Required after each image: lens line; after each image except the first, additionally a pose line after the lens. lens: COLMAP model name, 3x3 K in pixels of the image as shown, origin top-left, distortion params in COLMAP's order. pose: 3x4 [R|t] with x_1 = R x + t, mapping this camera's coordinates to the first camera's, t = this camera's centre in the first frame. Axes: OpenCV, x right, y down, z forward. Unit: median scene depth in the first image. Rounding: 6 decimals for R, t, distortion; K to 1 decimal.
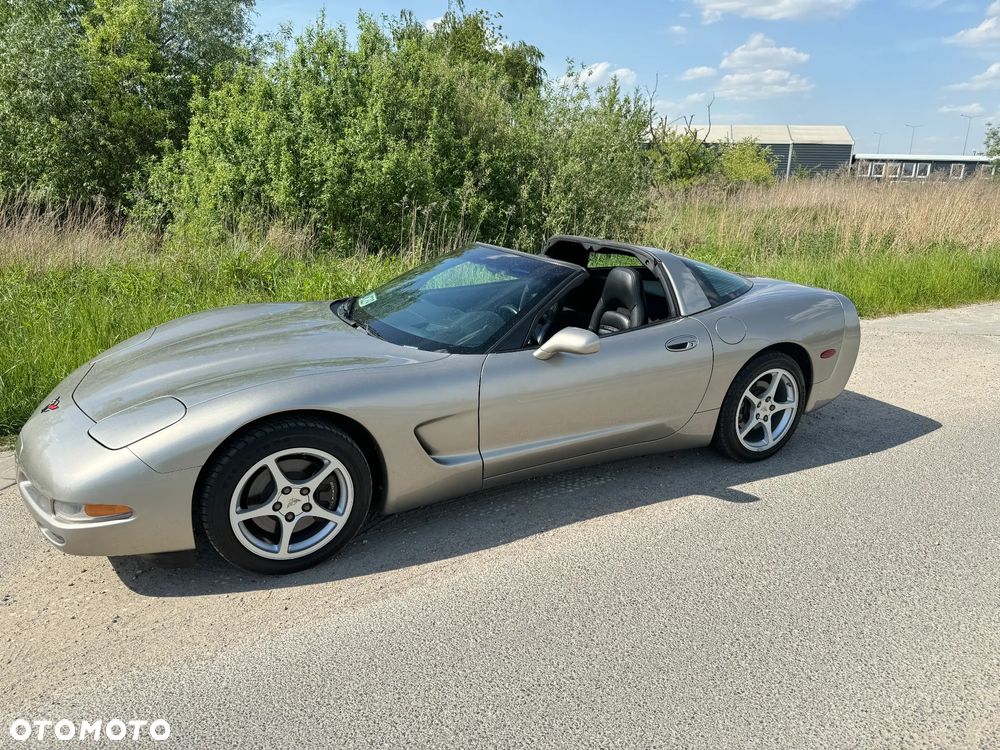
lens RADIAL K [[763.8, 0, 500.0], [0, 763.8, 375.0], [0, 0, 1]] dist [0.000342, -0.010089]
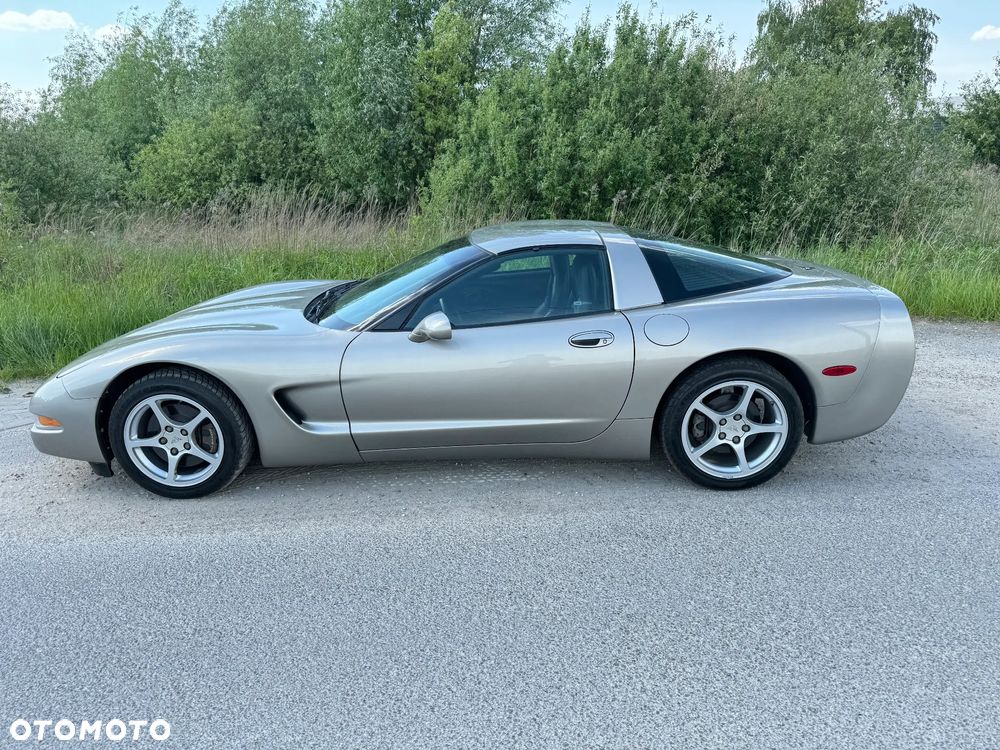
lens RADIAL K [[755.8, 0, 501.7], [0, 755.8, 370.3], [0, 0, 1]] dist [-0.009173, -0.000539]
pose [[0.856363, 0.096801, -0.507220, 0.561889], [-0.093871, 0.995088, 0.031423, -0.021342], [0.507770, 0.020704, 0.861244, 0.168278]]
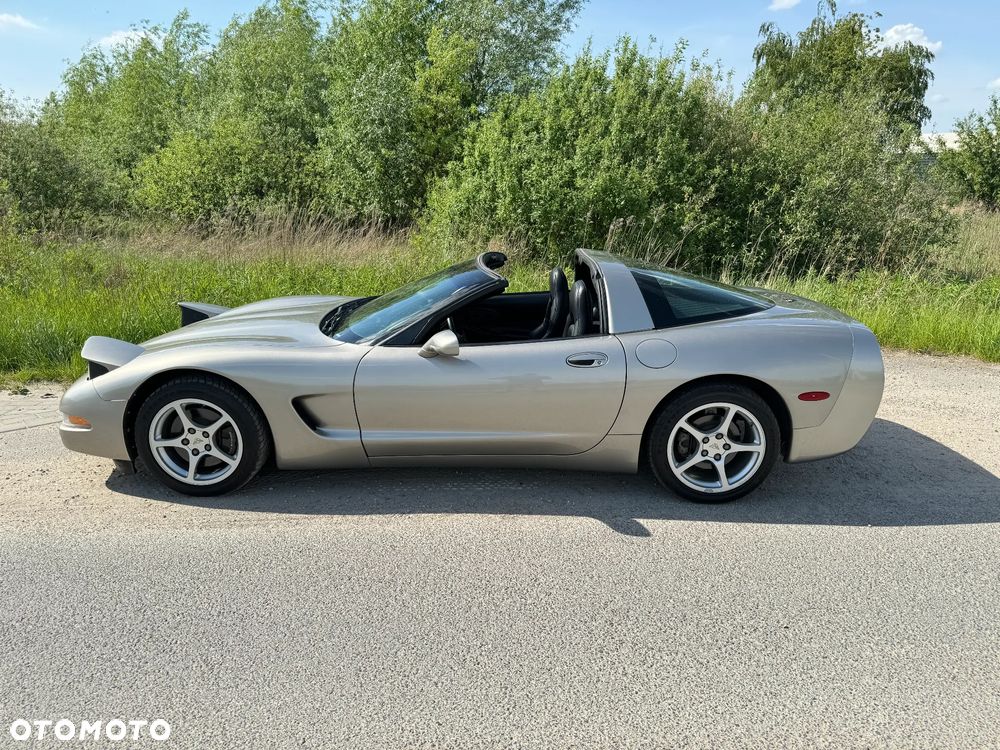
lens RADIAL K [[763.8, 0, 500.0], [0, 763.8, 375.0], [0, 0, 1]] dist [0.000342, -0.010089]
pose [[0.857747, 0.114477, -0.501163, 0.592830], [-0.125724, 0.992000, 0.011416, -0.018153], [0.498460, 0.053216, 0.865278, 0.092038]]
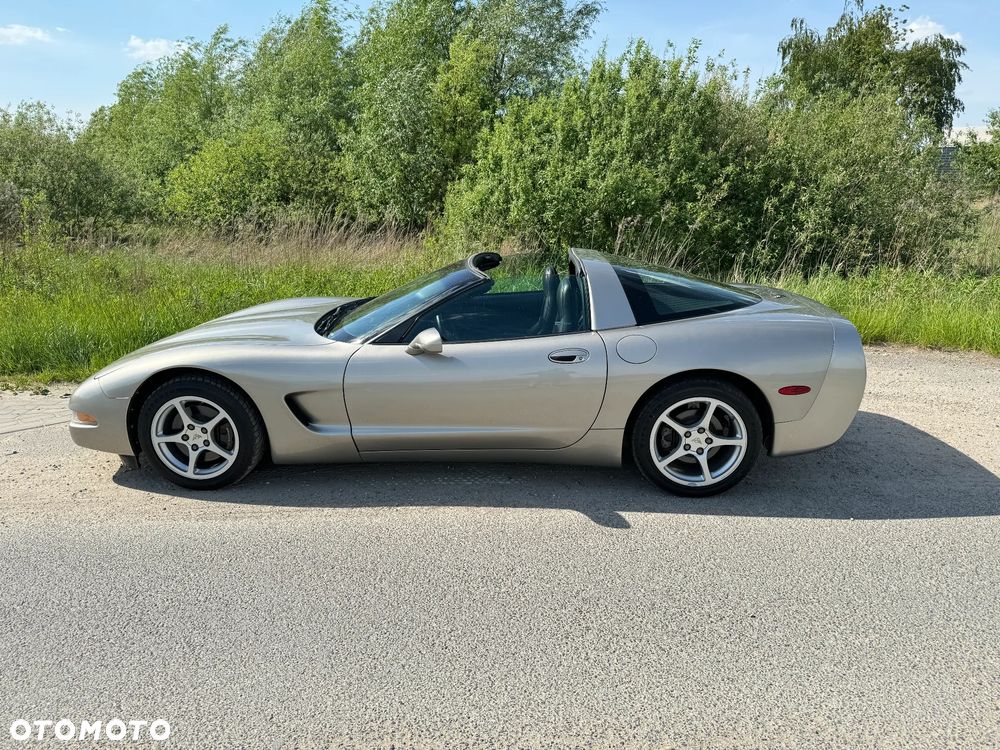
lens RADIAL K [[763.8, 0, 500.0], [0, 763.8, 375.0], [0, 0, 1]] dist [0.000342, -0.010089]
pose [[0.834969, 0.107598, -0.539675, 0.657895], [-0.118988, 0.992799, 0.013846, -0.018606], [0.537279, 0.052654, 0.841759, 0.104301]]
